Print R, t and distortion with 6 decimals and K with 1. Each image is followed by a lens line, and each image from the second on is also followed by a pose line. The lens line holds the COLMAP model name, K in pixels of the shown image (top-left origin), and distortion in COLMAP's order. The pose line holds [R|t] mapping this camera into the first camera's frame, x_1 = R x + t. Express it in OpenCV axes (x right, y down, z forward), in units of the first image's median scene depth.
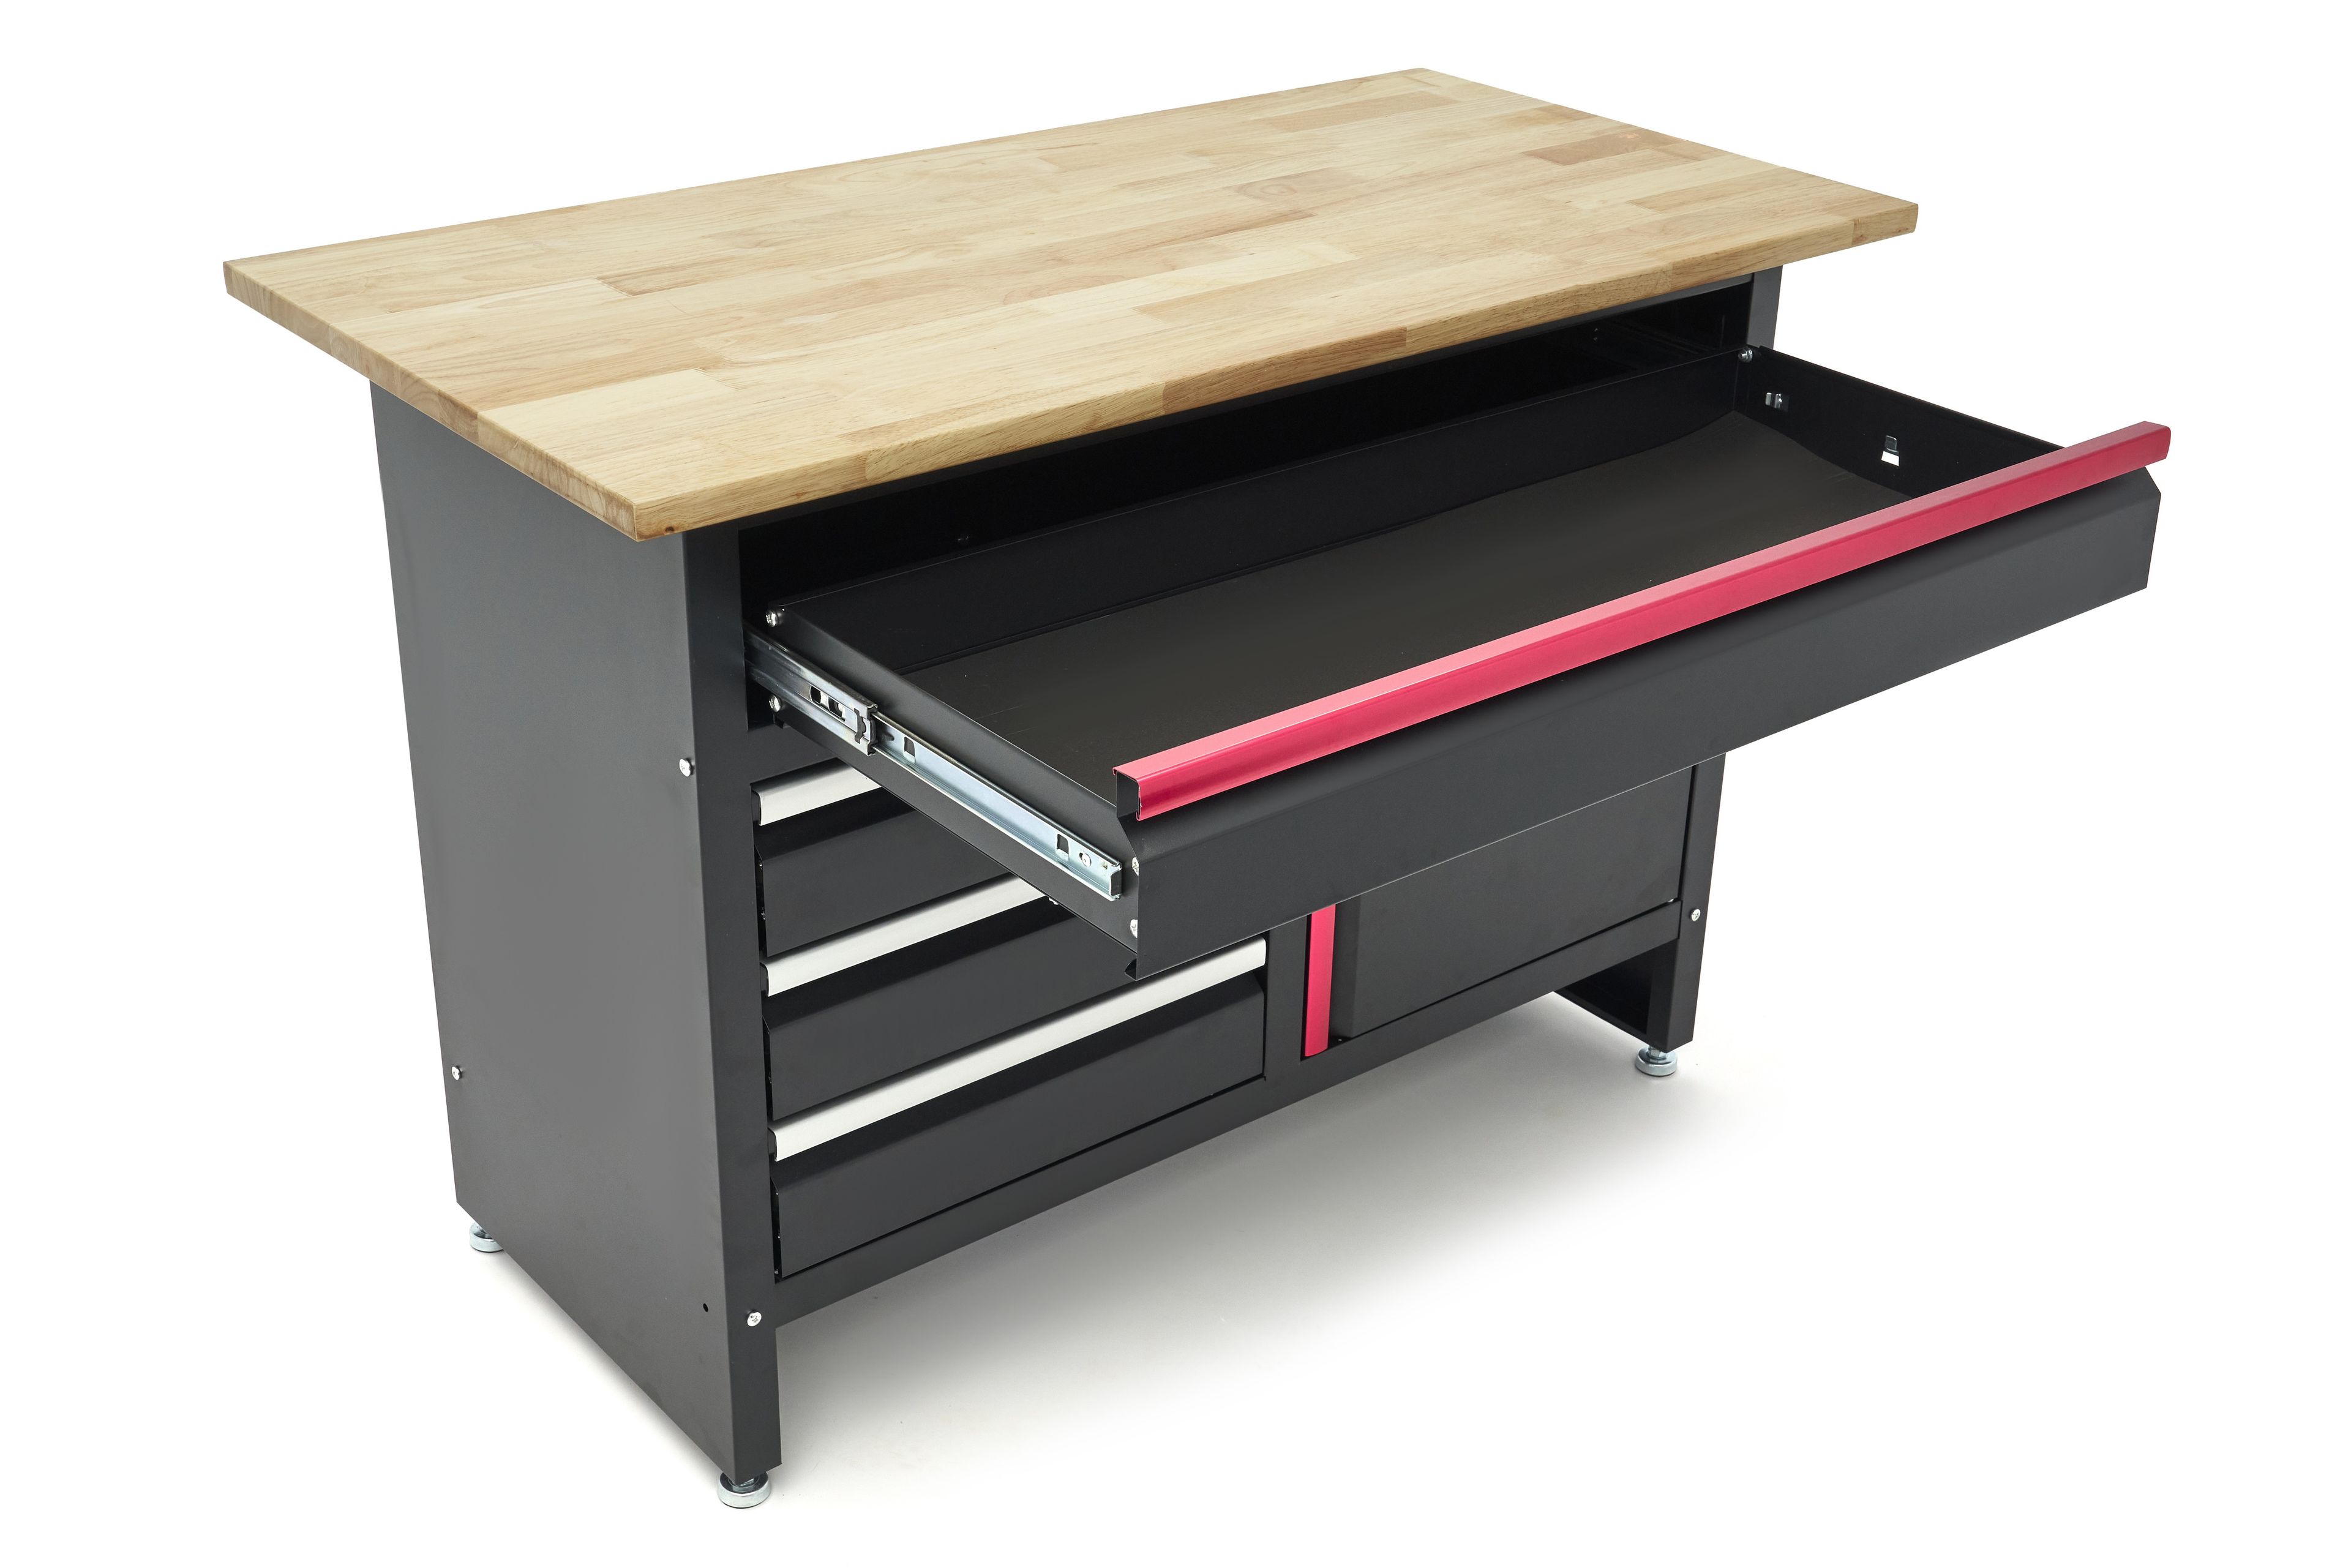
lens RADIAL K [[2872.6, 0, 1201.2], [0, 2872.6, 785.9], [0, 0, 1]] dist [0.014359, -0.030306]
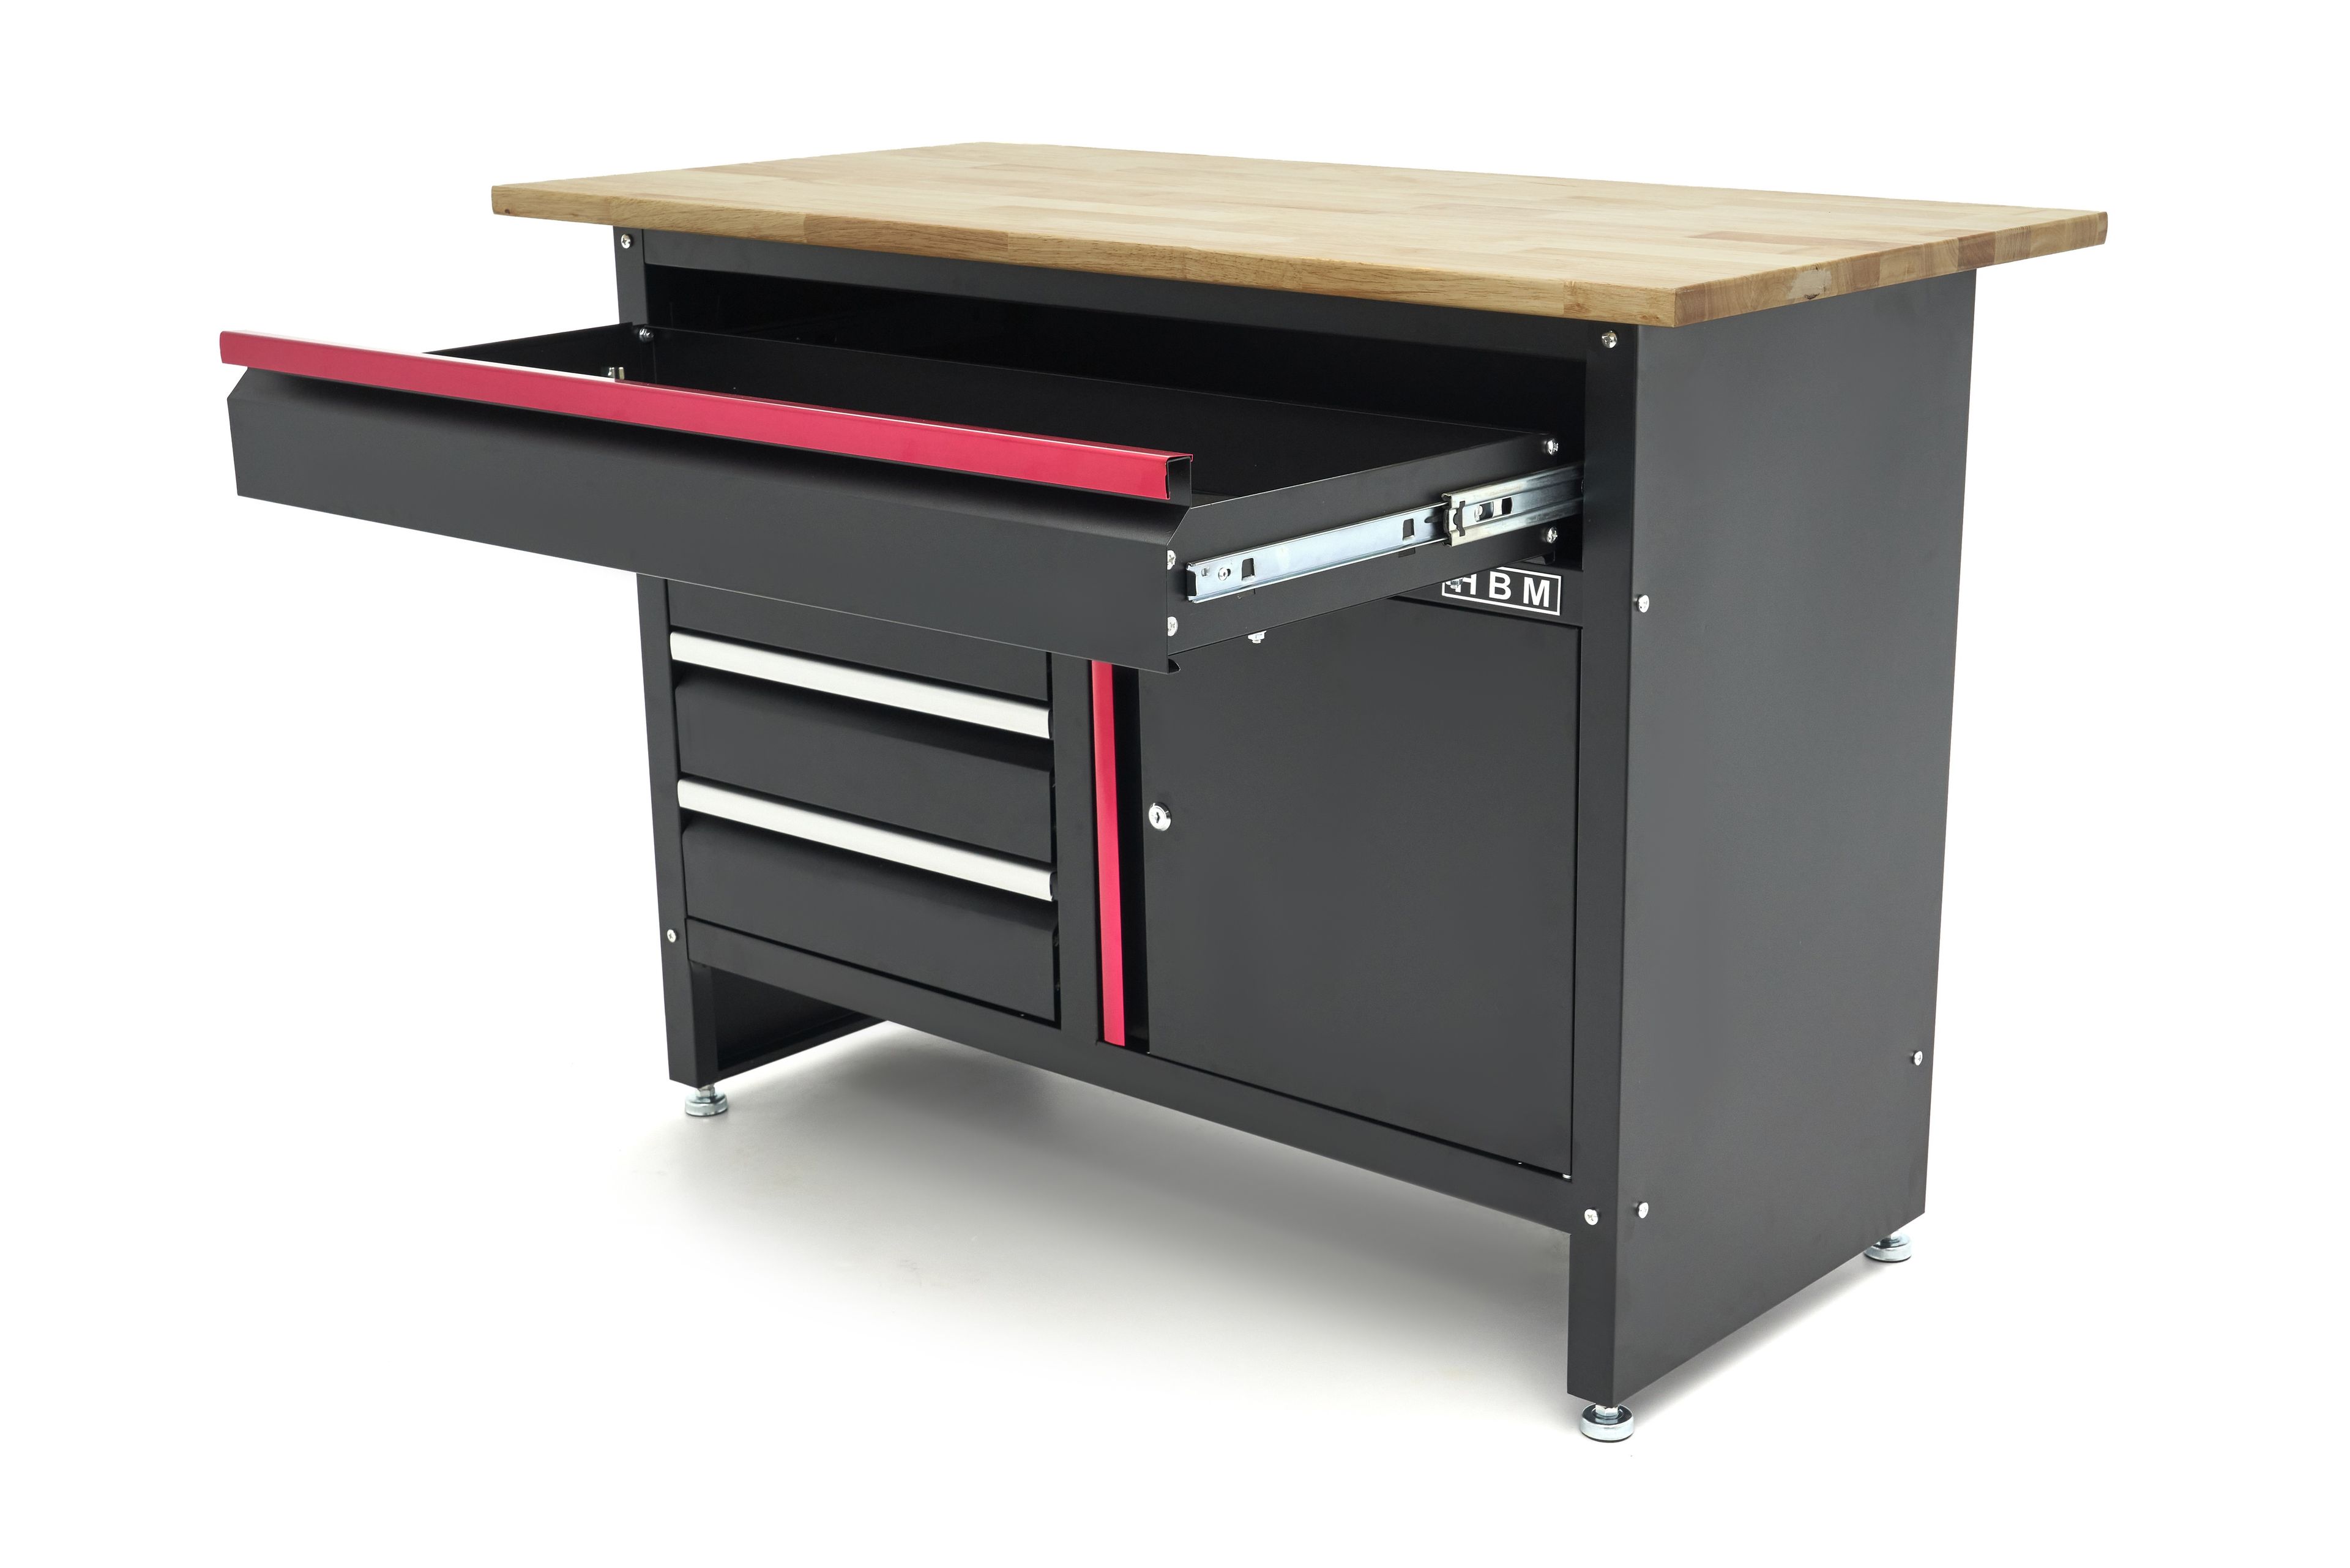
lens RADIAL K [[3219.8, 0, 1295.7], [0, 3219.8, 866.1], [0, 0, 1]] dist [-0.012265, -0.037351]
pose [[0.192415, 0.260241, -0.946177, 1.215606], [-0.429358, 0.889332, 0.157292, -0.179504], [0.882399, 0.375984, 0.282857, 0.831242]]
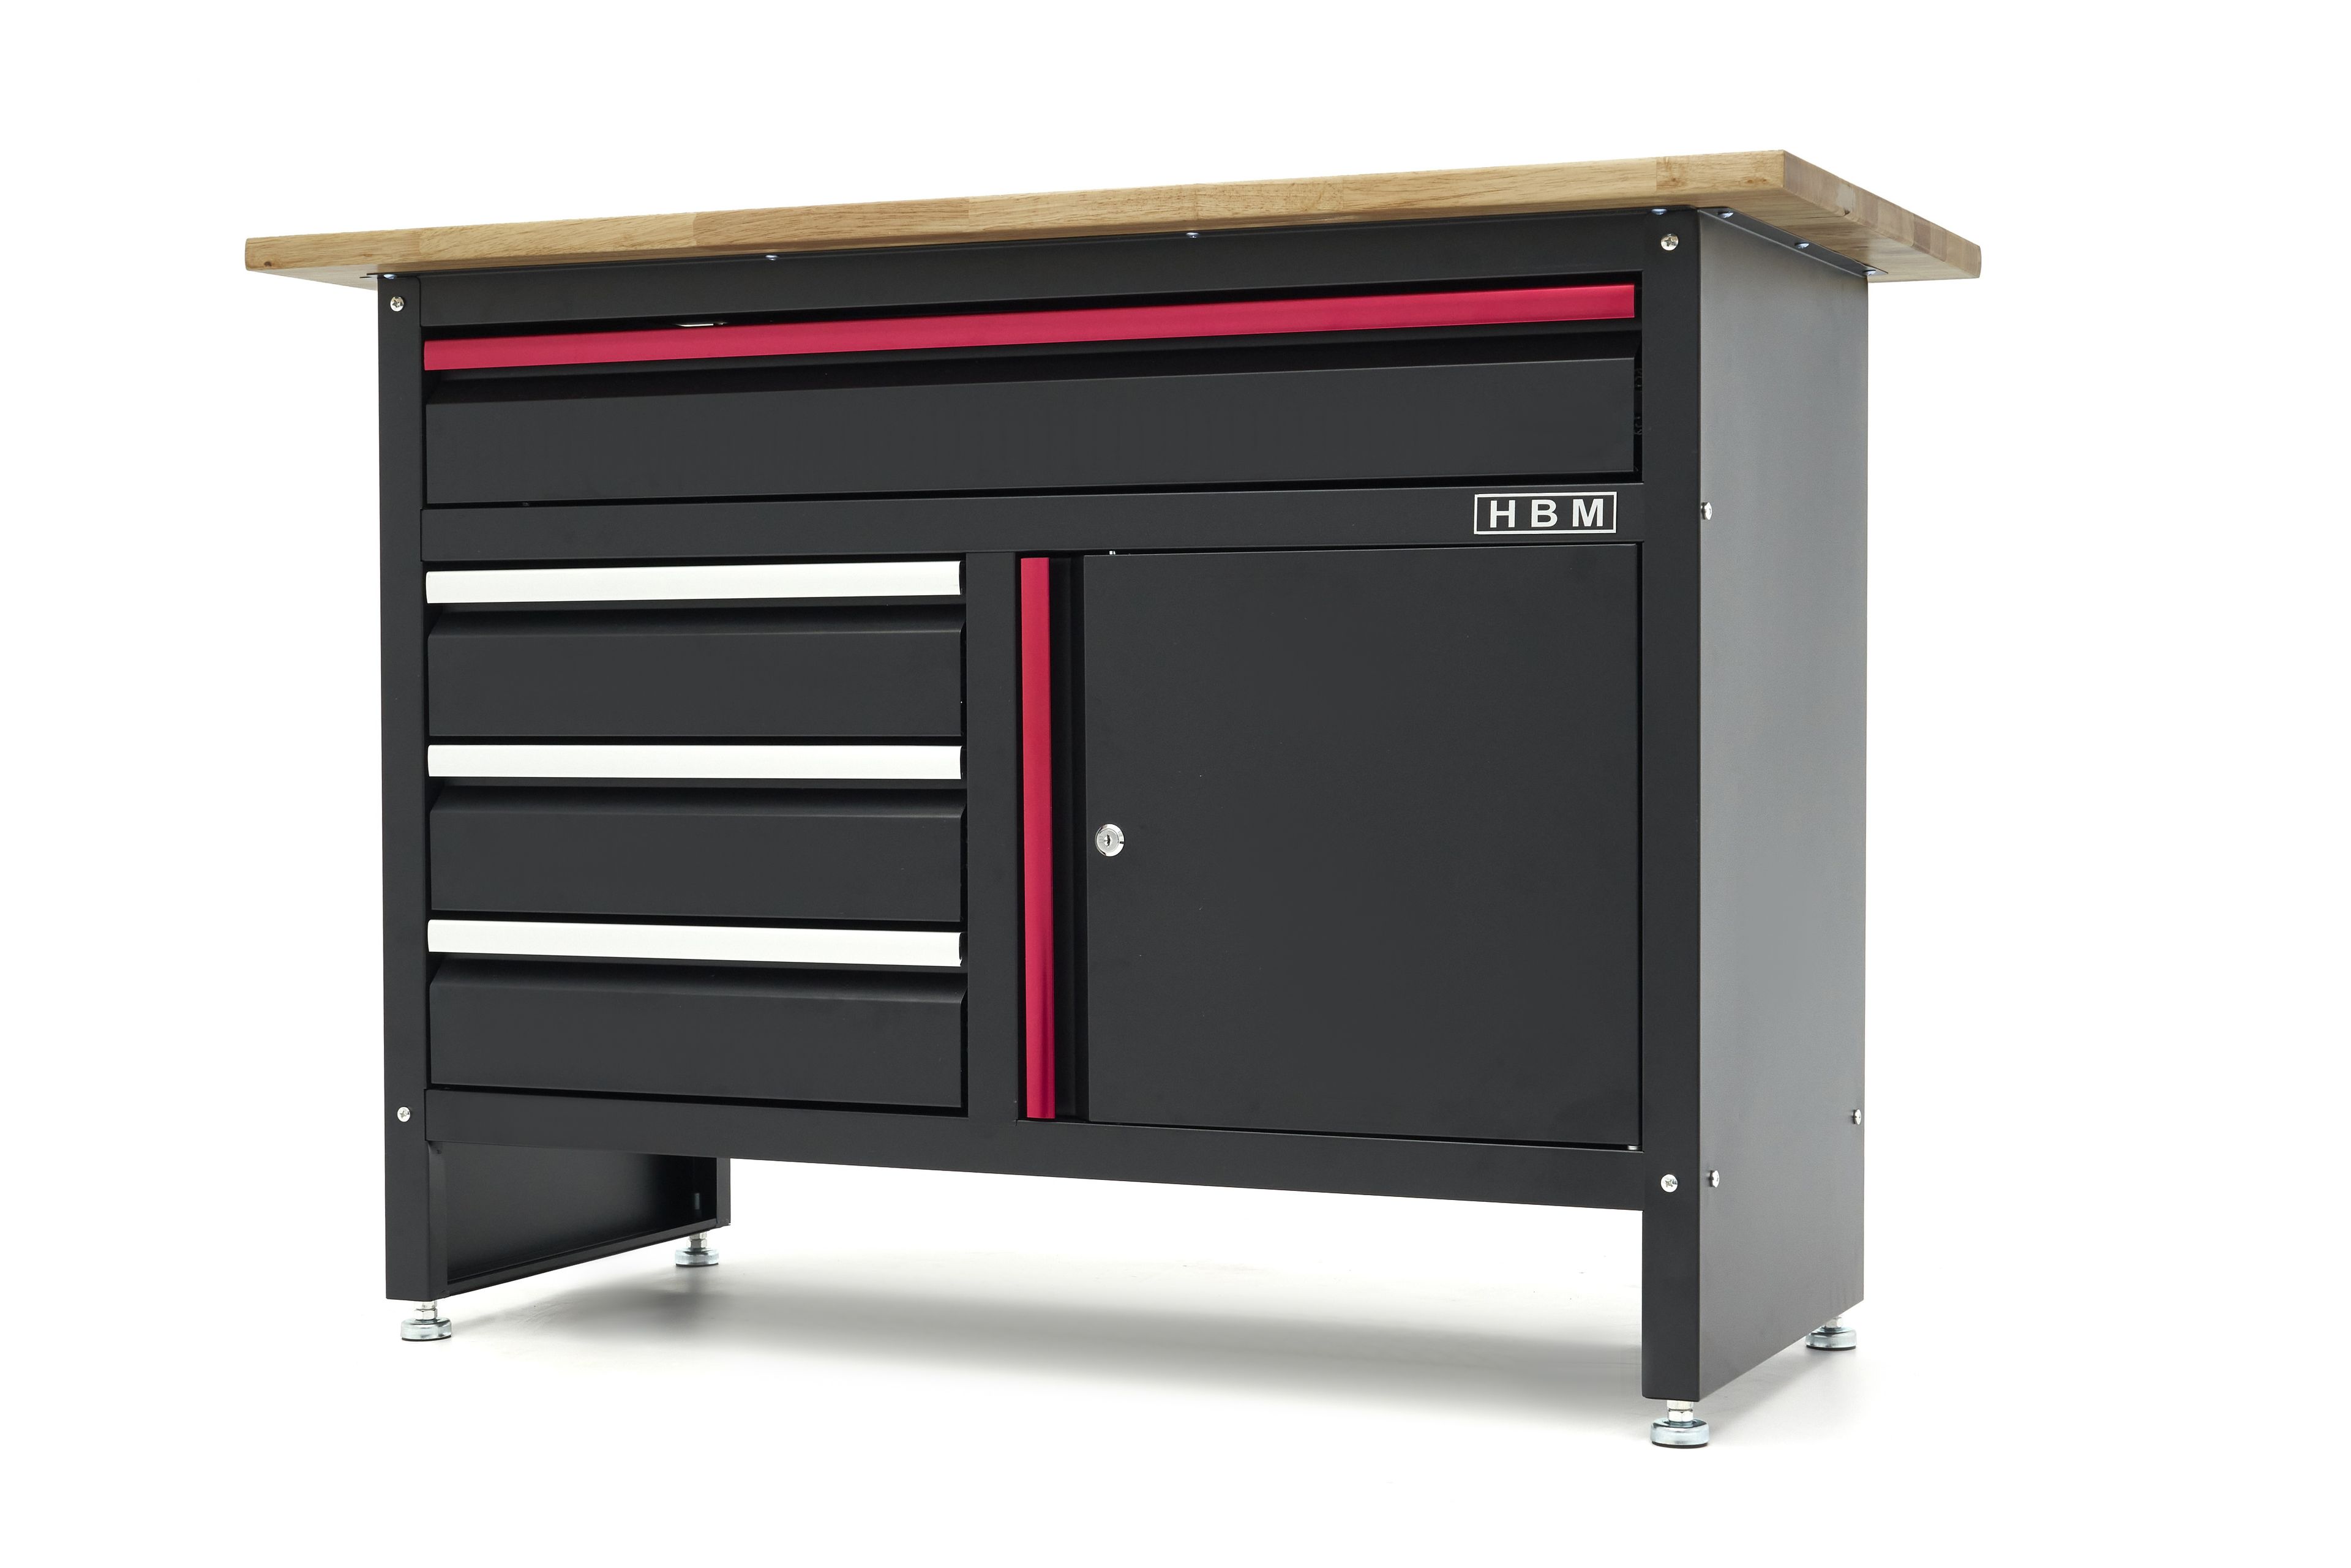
lens RADIAL K [[3839.8, 0, 1179.2], [0, 3839.8, 827.9], [0, 0, 1]] dist [-0.011087, 0.009371]
pose [[0.455935, 0.004504, -0.890002, 1.242234], [-0.385890, 0.902105, -0.193120, 0.253393], [0.802005, 0.431493, 0.413039, 0.596103]]
